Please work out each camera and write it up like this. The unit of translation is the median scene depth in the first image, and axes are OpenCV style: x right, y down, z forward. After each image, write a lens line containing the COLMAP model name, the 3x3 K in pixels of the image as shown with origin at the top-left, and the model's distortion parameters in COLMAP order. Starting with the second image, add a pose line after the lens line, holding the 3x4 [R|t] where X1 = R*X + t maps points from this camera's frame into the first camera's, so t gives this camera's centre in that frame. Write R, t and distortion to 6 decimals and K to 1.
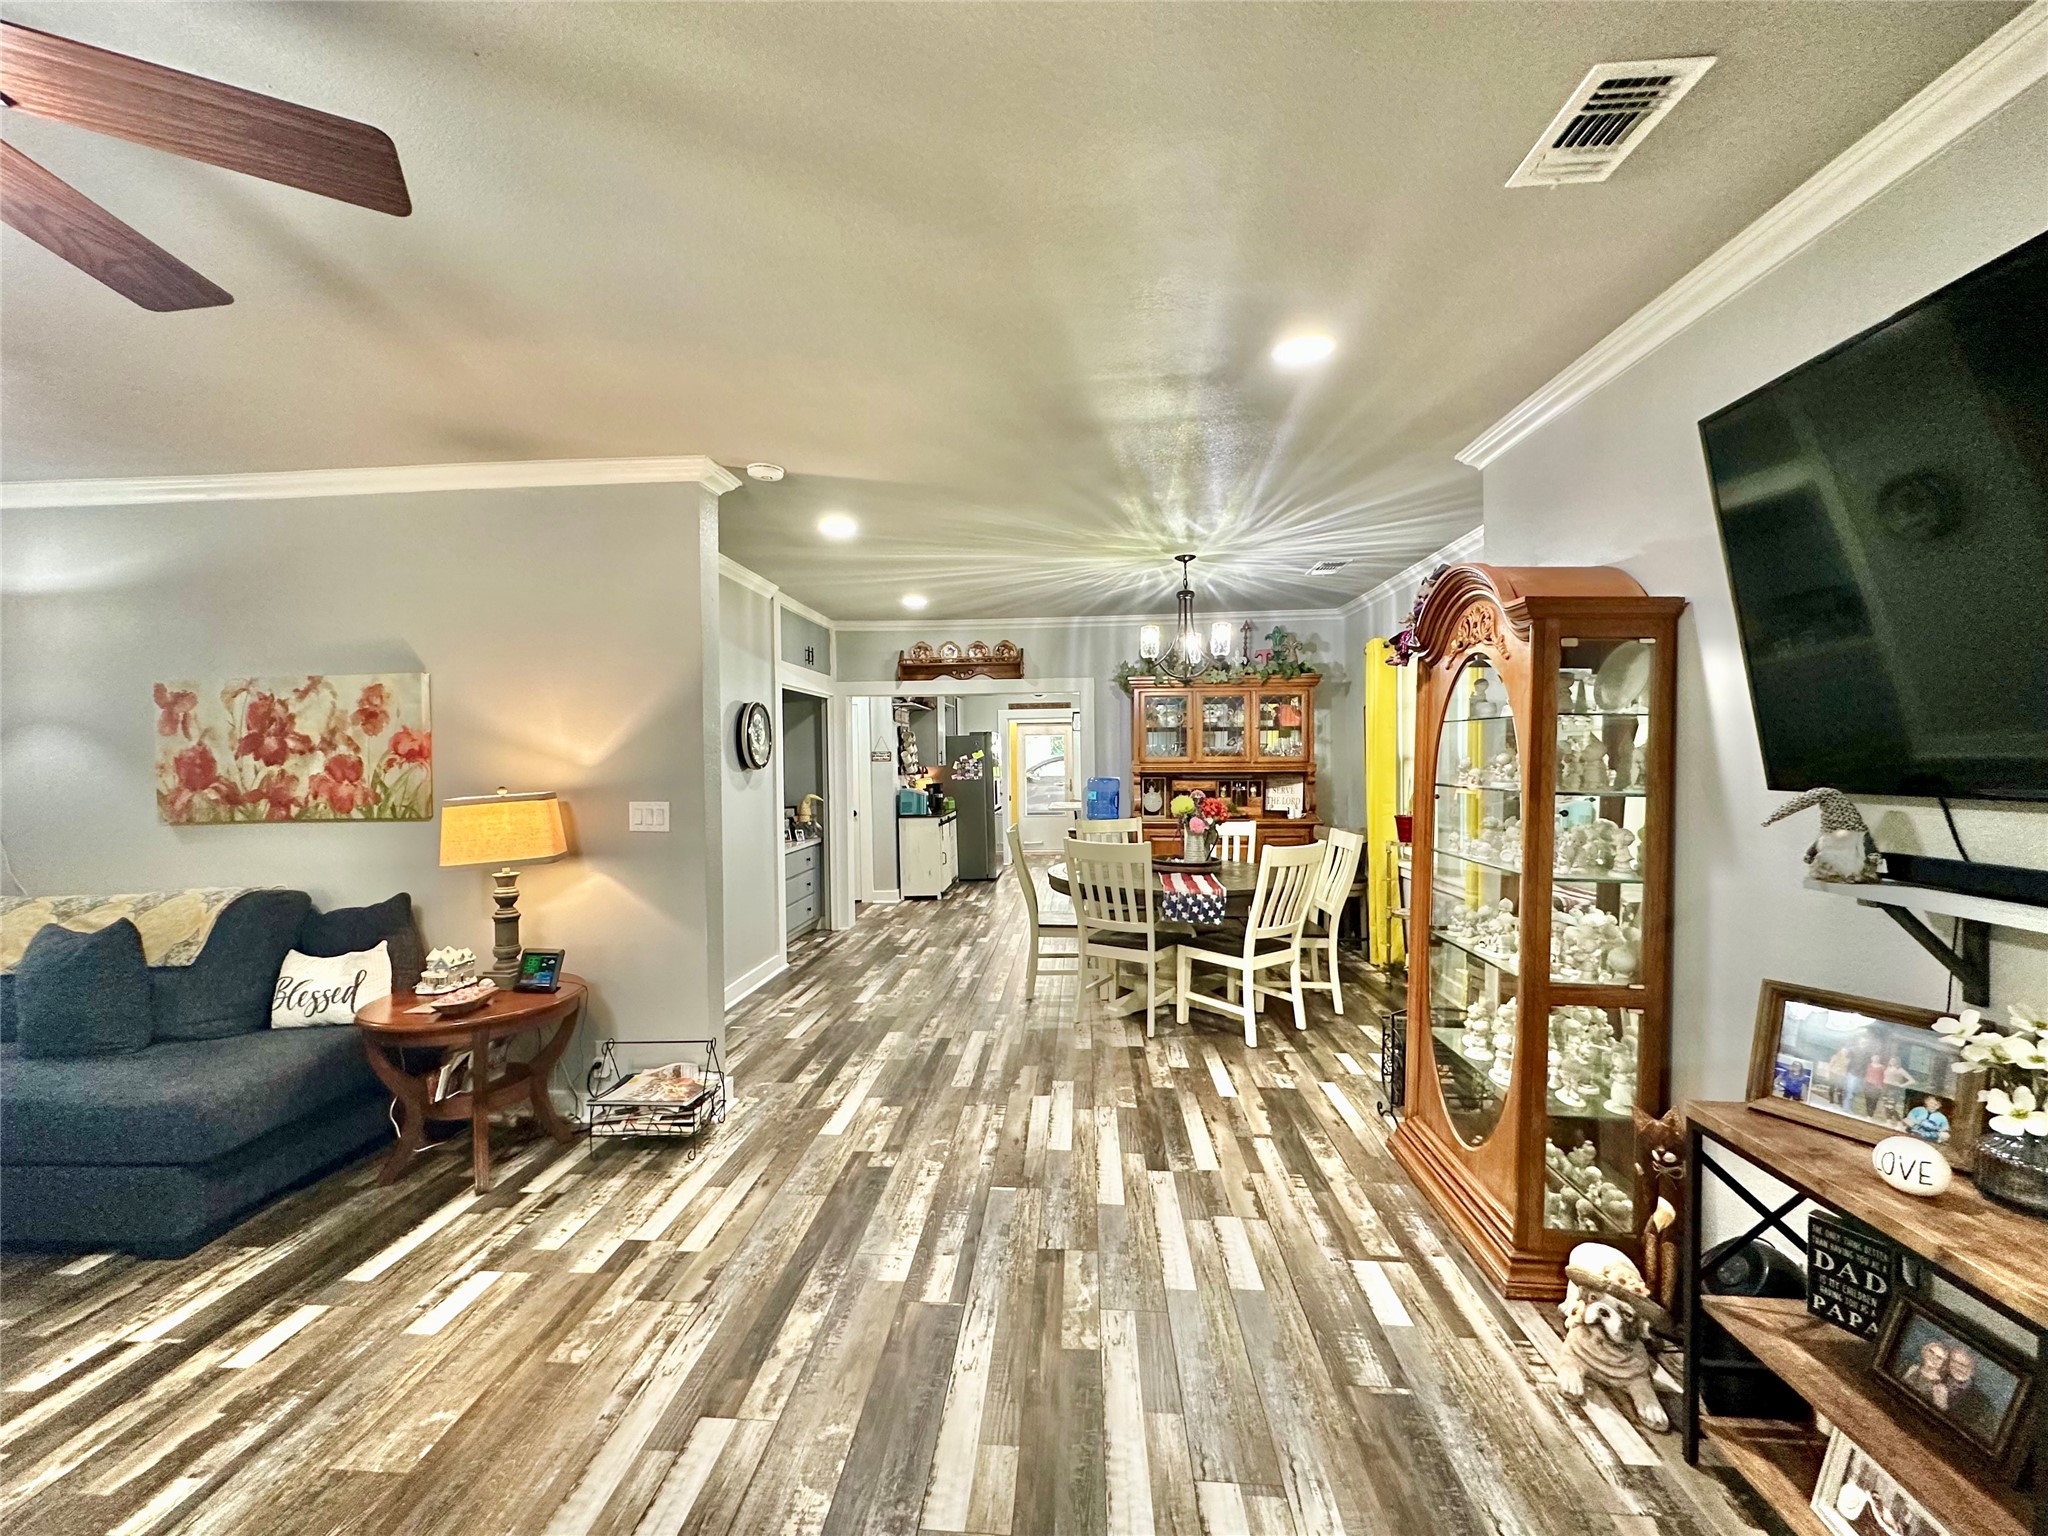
lens RADIAL K [[814.1, 0, 1026.0], [0, 814.1, 769.5], [0, 0, 1]] dist [-0.003115, 0.000813]
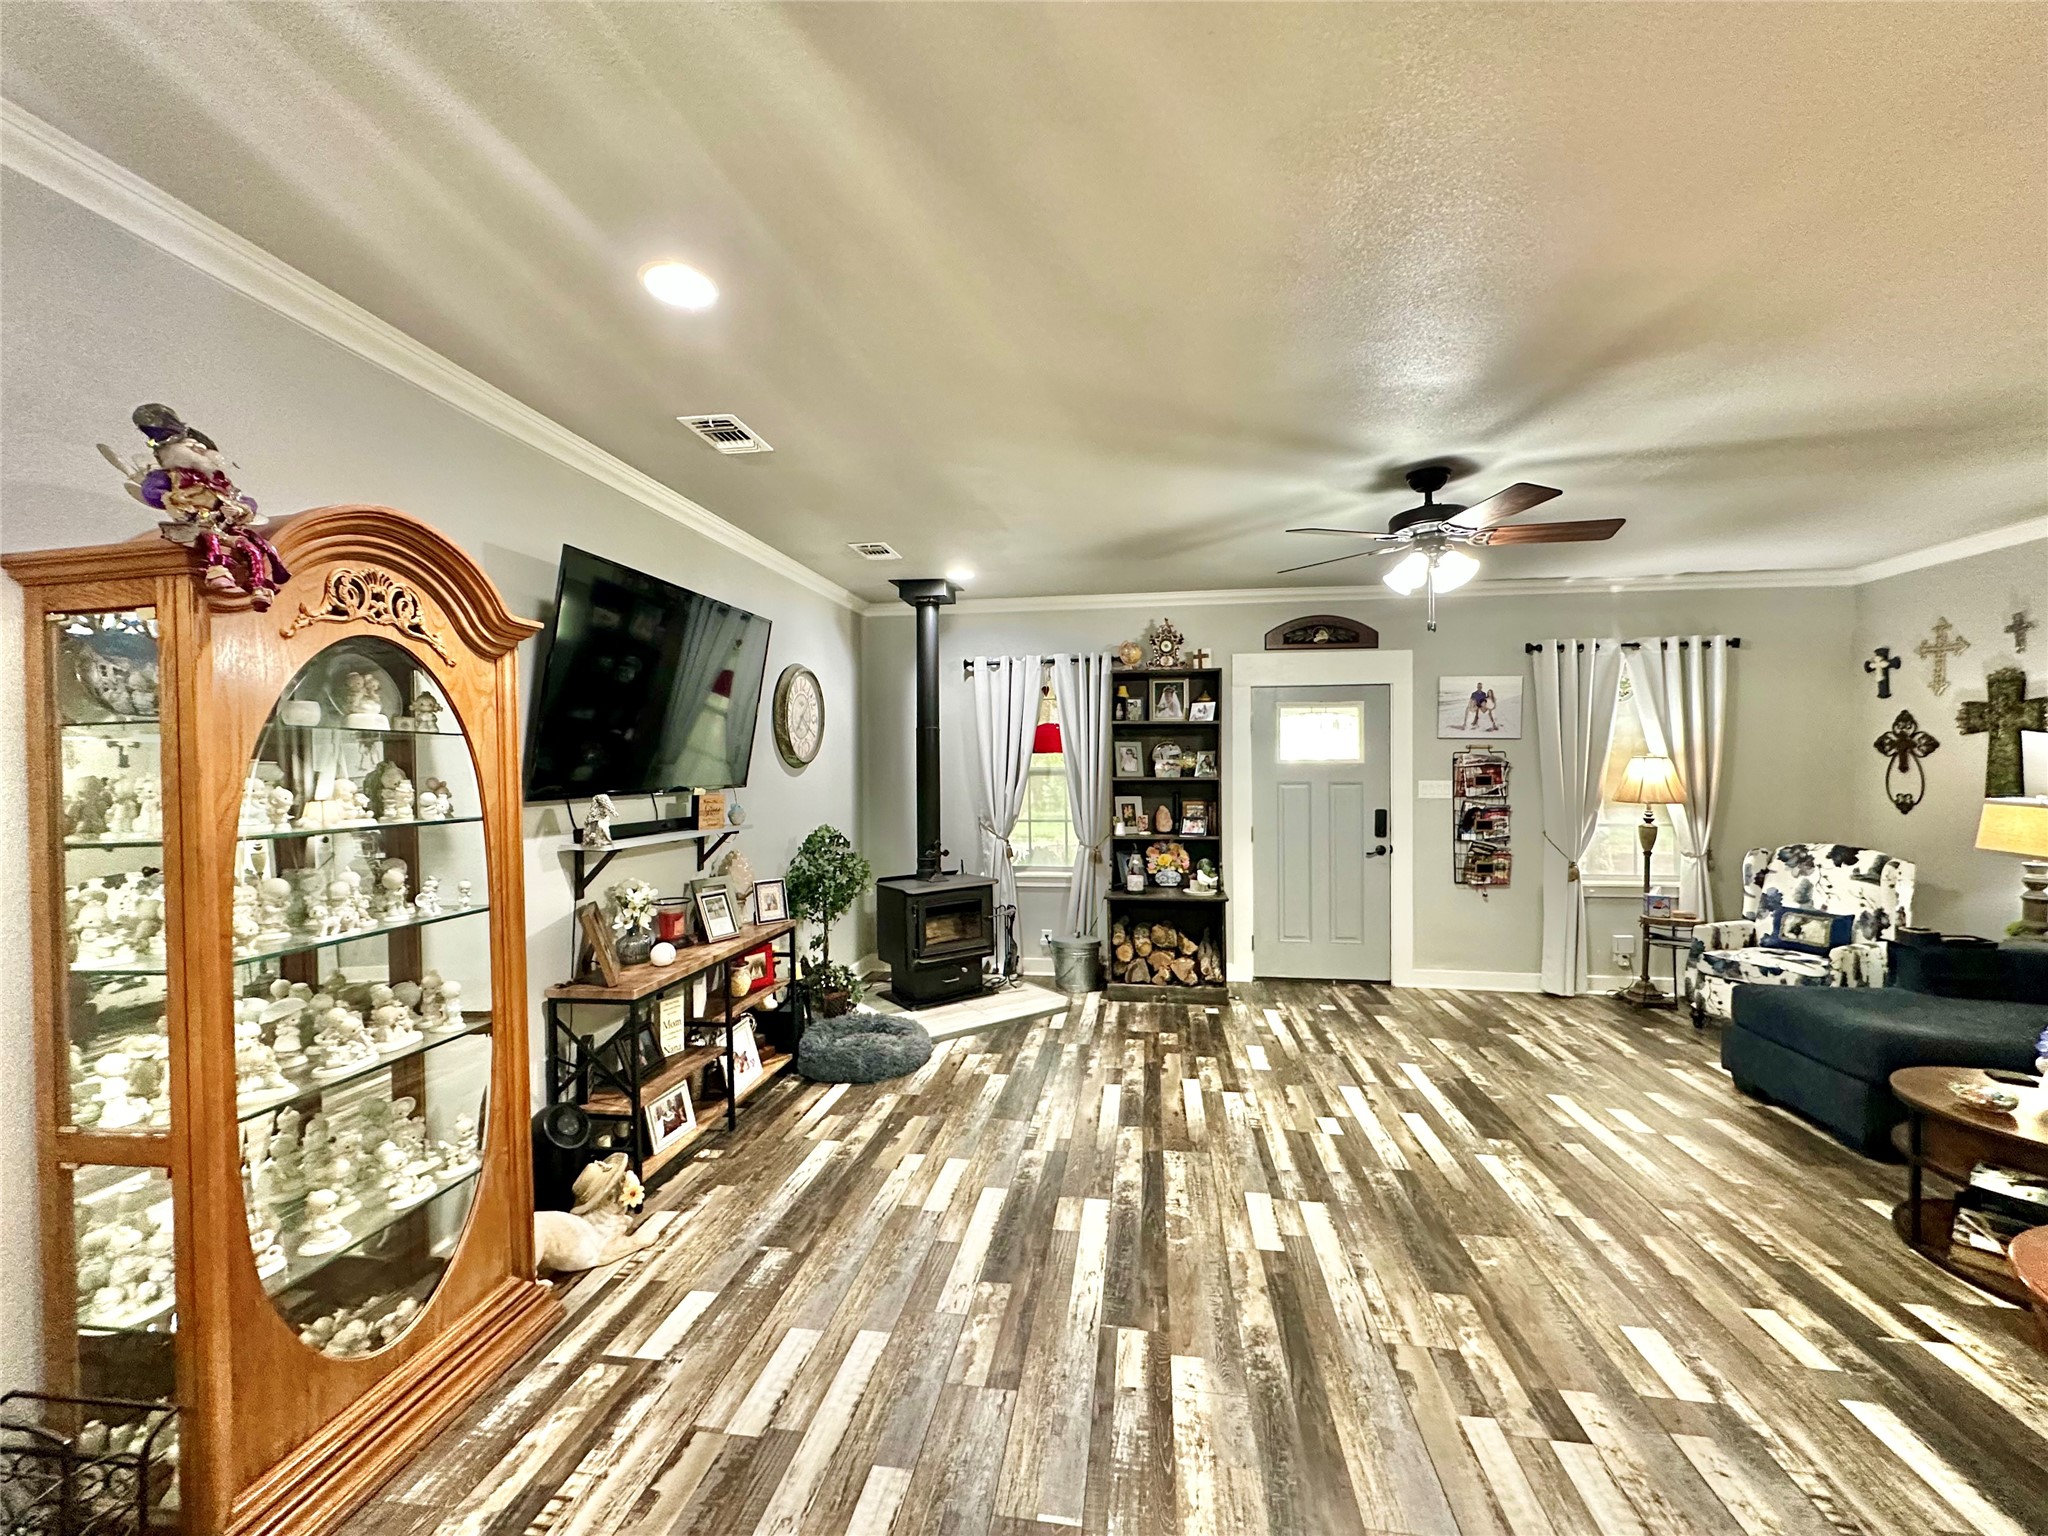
lens RADIAL K [[814.1, 0, 1025.0], [0, 814.1, 768.6], [0, 0, 1]] dist [-0.003115, 0.000813]
pose [[-0.996475, 0.016887, 0.082174, -0.052658], [0.018605, 0.999623, 0.020189, -0.026933], [-0.081803, 0.021647, -0.996413, 1.380726]]
